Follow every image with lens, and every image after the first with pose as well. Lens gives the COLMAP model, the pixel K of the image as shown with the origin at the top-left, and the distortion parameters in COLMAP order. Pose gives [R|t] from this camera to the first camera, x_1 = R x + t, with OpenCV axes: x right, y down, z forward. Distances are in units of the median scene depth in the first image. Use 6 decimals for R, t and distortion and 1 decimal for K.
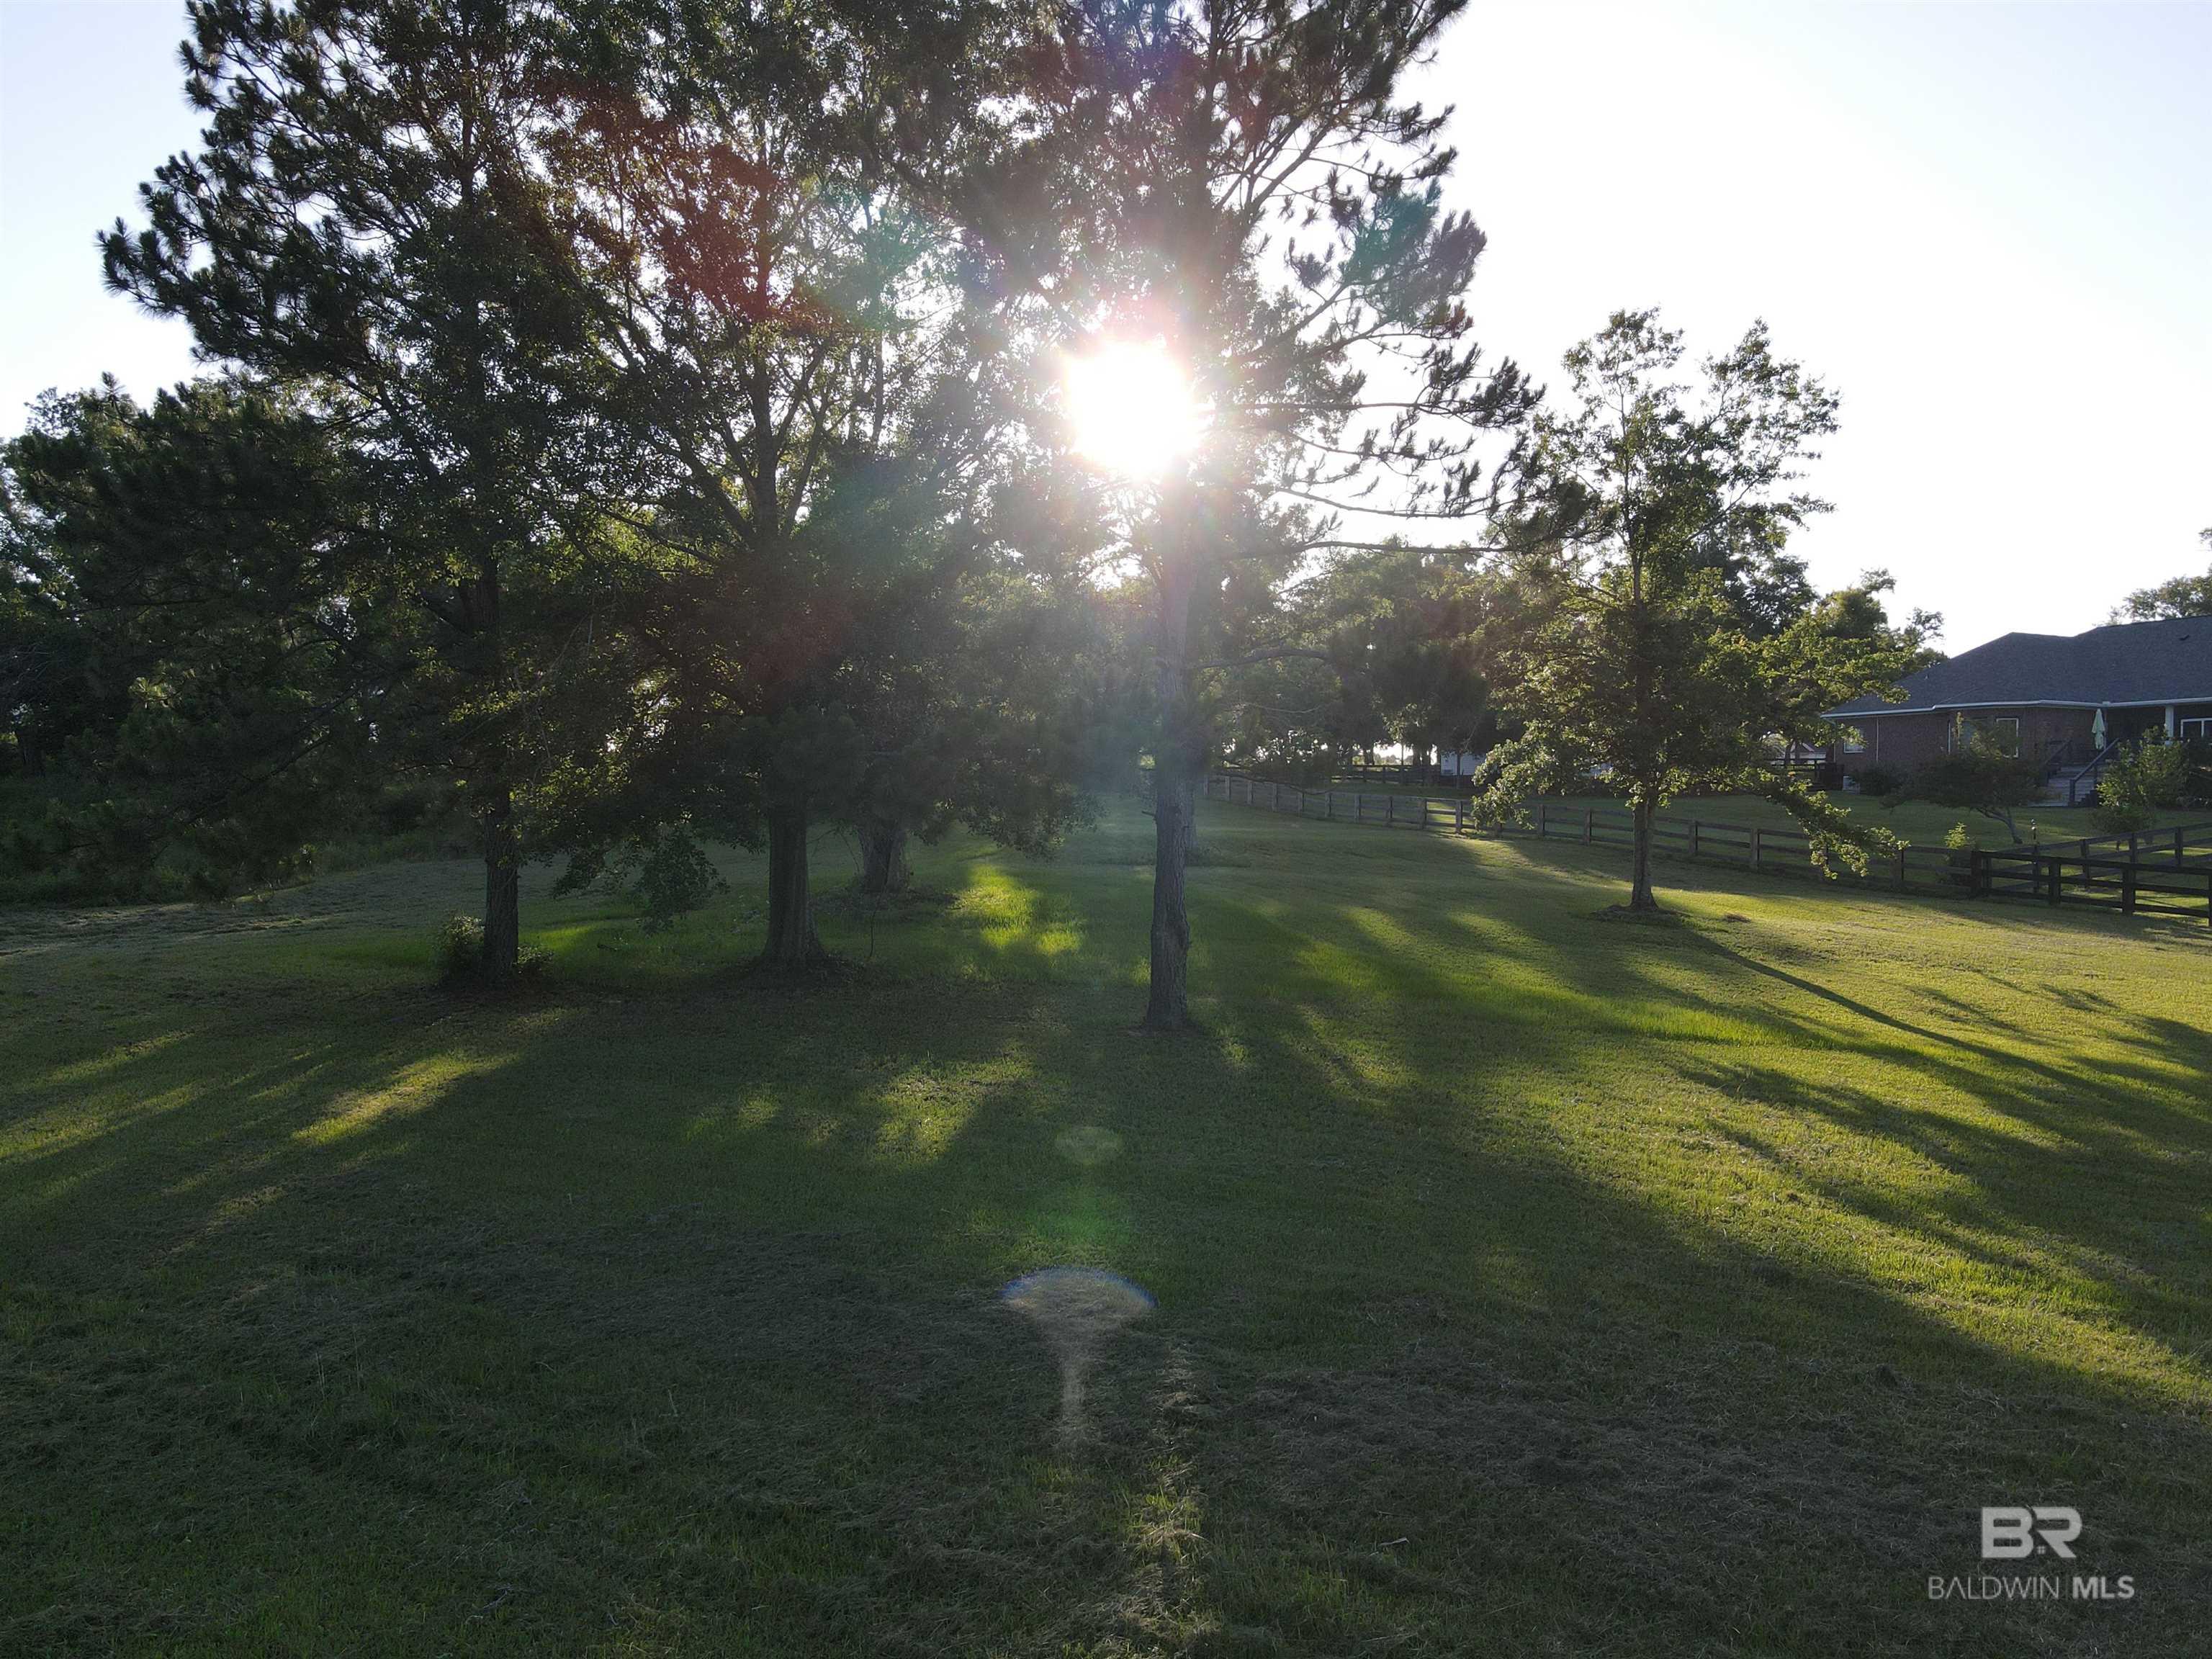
lens RADIAL K [[1611.8, 0, 1096.3], [0, 1611.8, 817.5], [0, 0, 1]] dist [-0.001375, 0.023163]
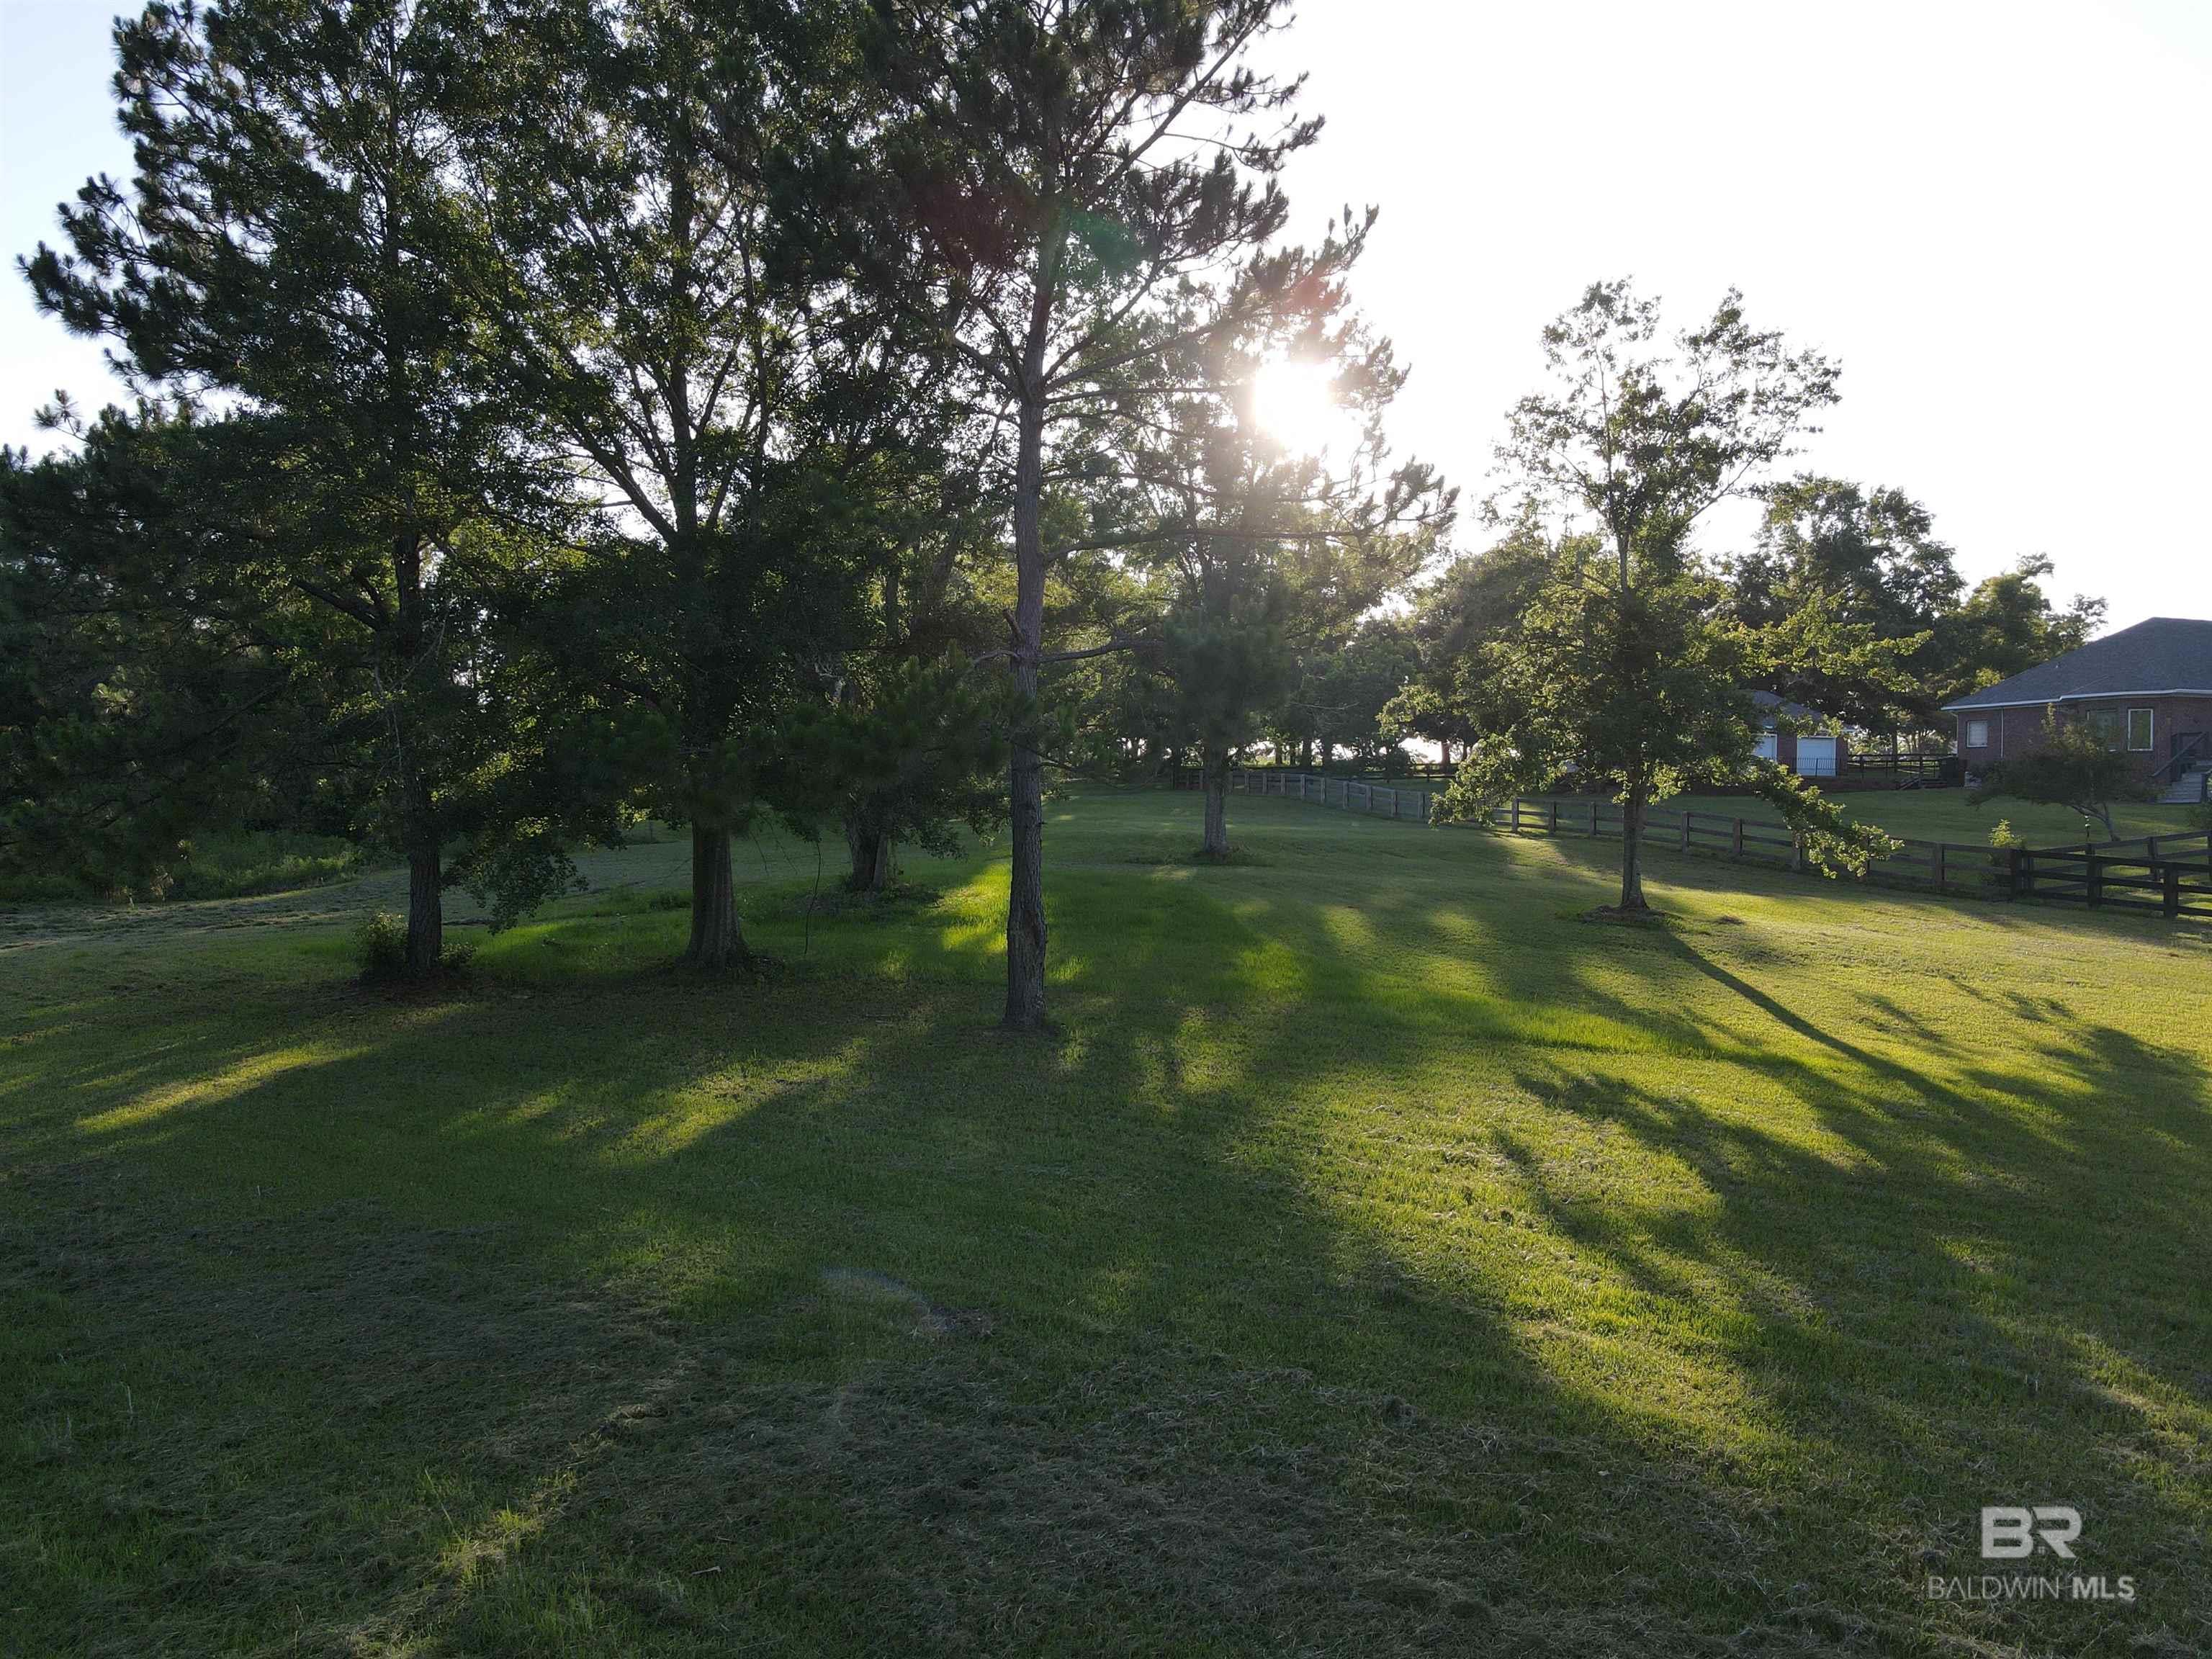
lens RADIAL K [[1611.8, 0, 1091.9], [0, 1611.8, 823.3], [0, 0, 1]] dist [-0.001375, 0.023163]
pose [[0.995246, -0.001610, -0.097381, 0.165648], [0.001909, 0.999994, 0.002983, 0.002772], [0.097375, -0.003155, 0.995243, 0.026770]]
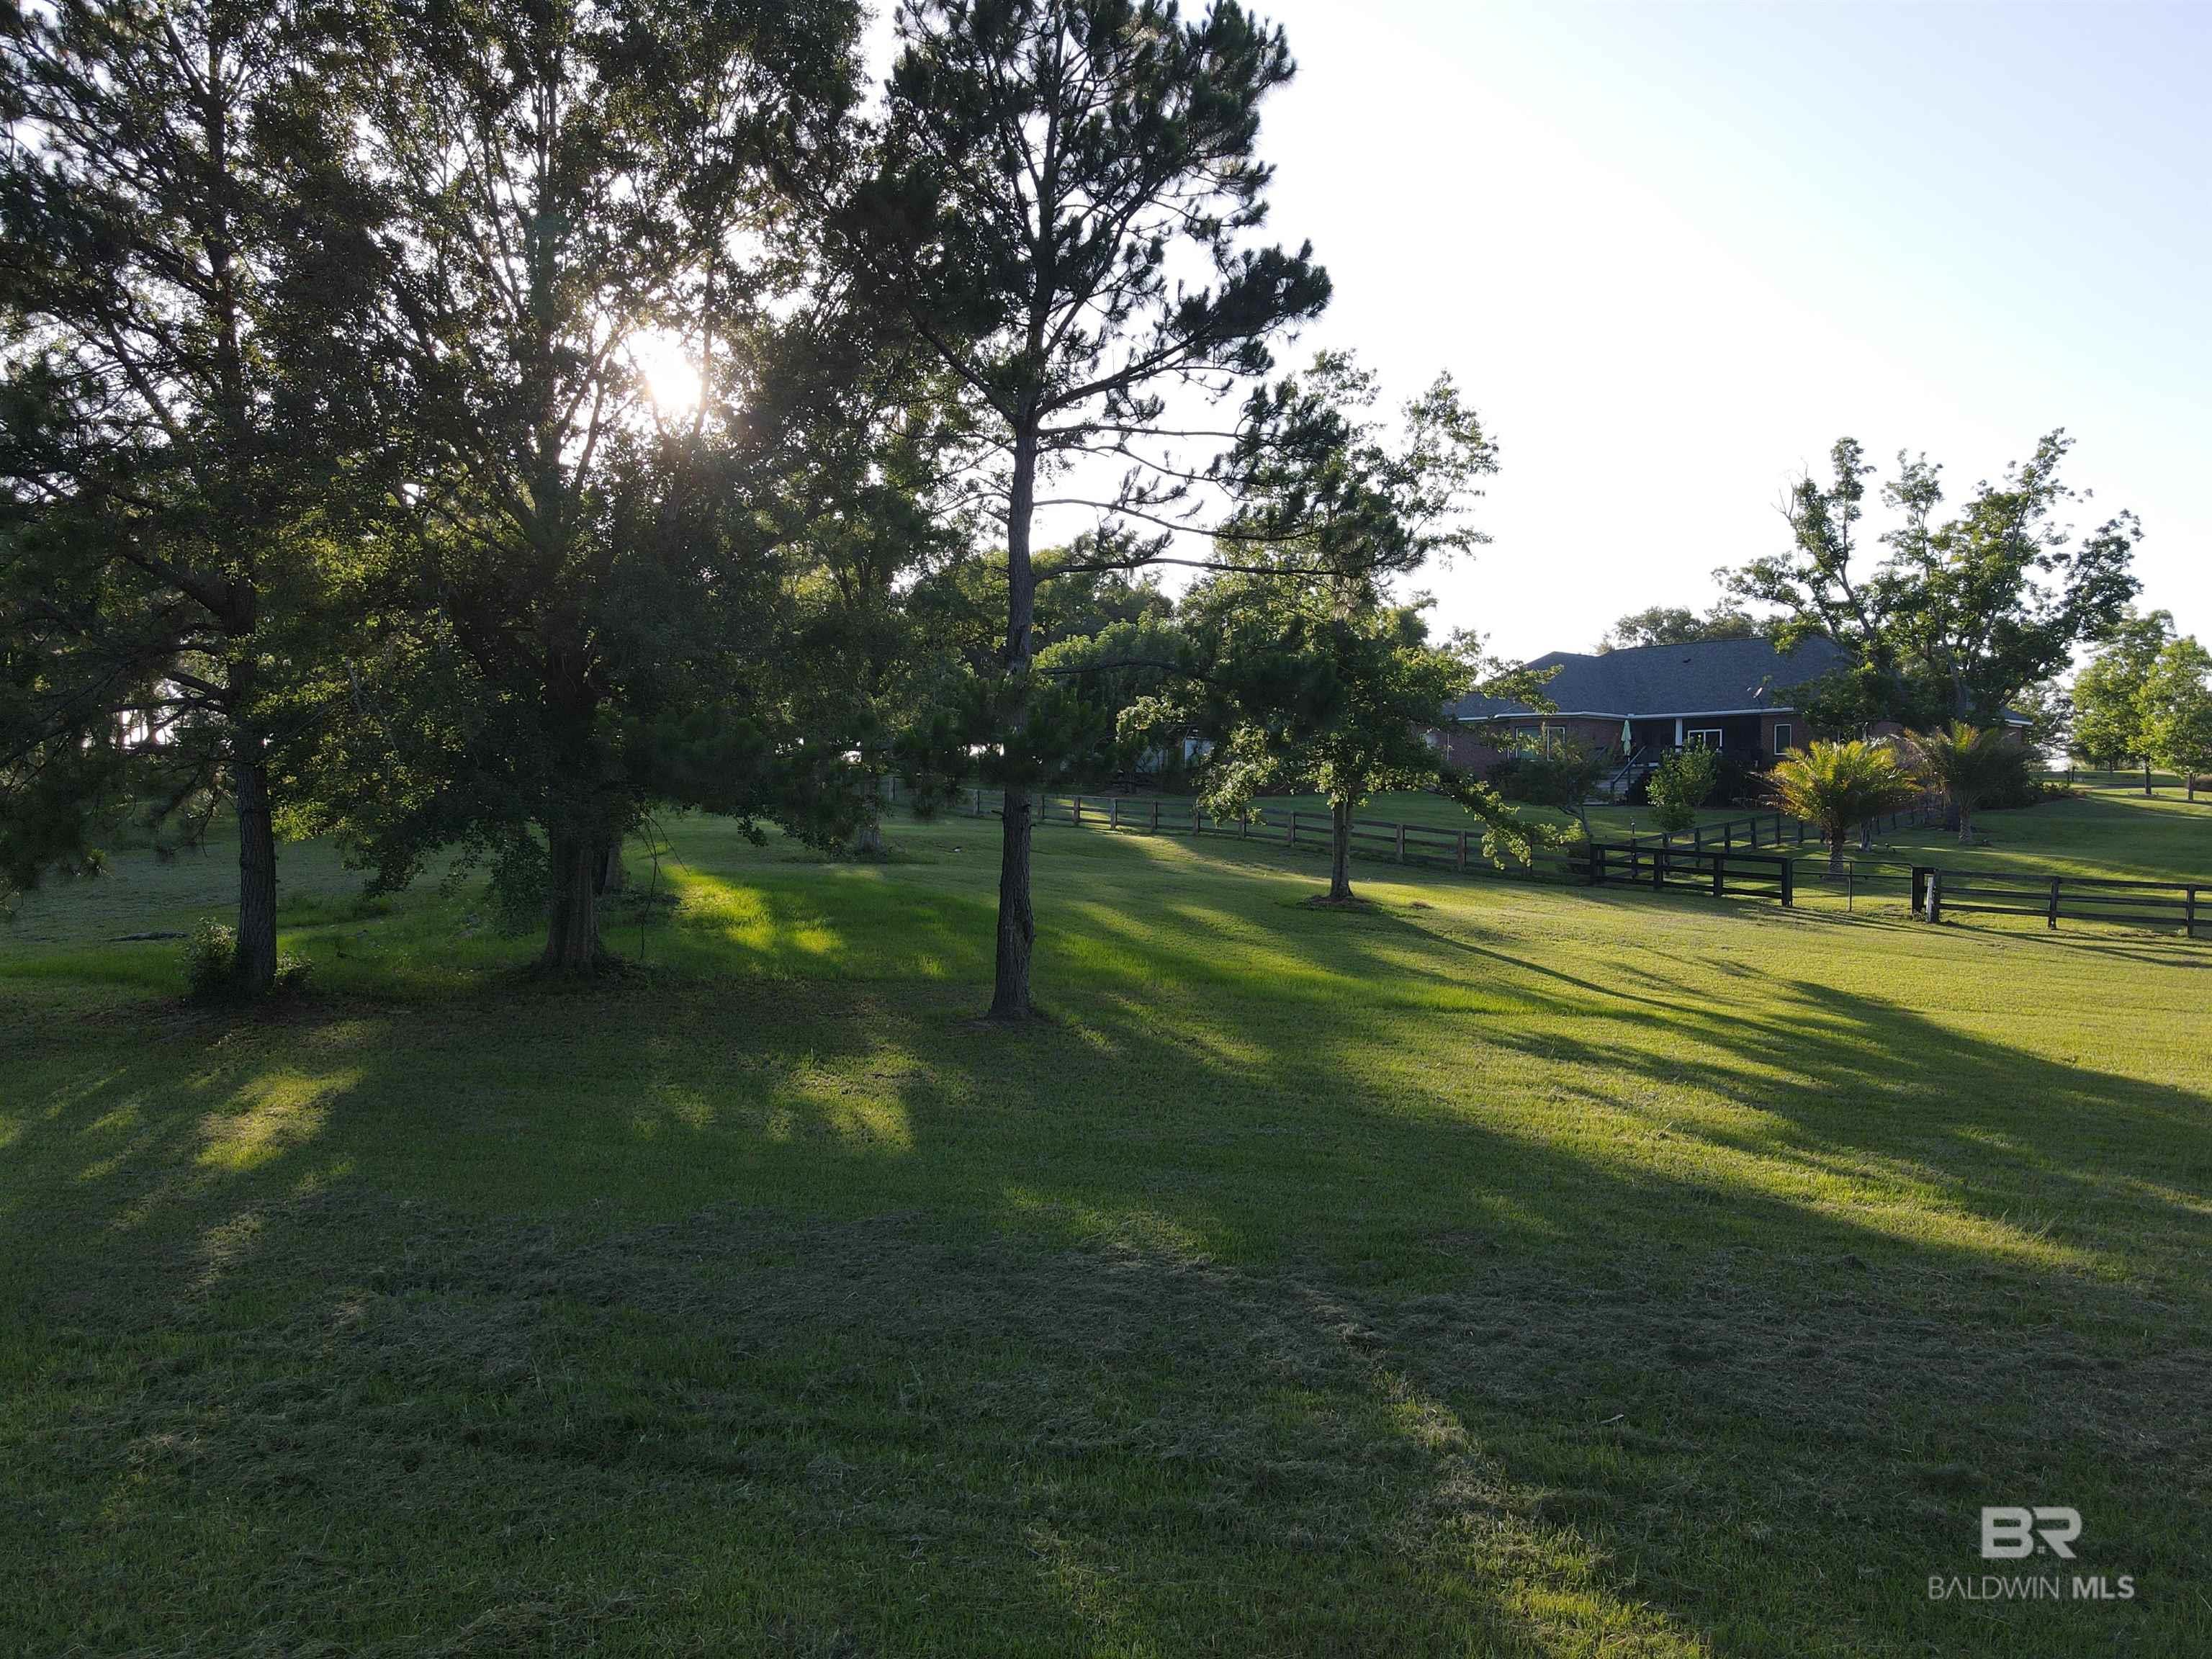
lens RADIAL K [[1611.8, 0, 1095.3], [0, 1611.8, 825.3], [0, 0, 1]] dist [-0.001375, 0.023163]
pose [[0.963572, -0.002919, 0.267432, -0.168315], [0.001124, 0.999976, 0.006864, -0.001222], [-0.267445, -0.006313, 0.963552, -0.018848]]
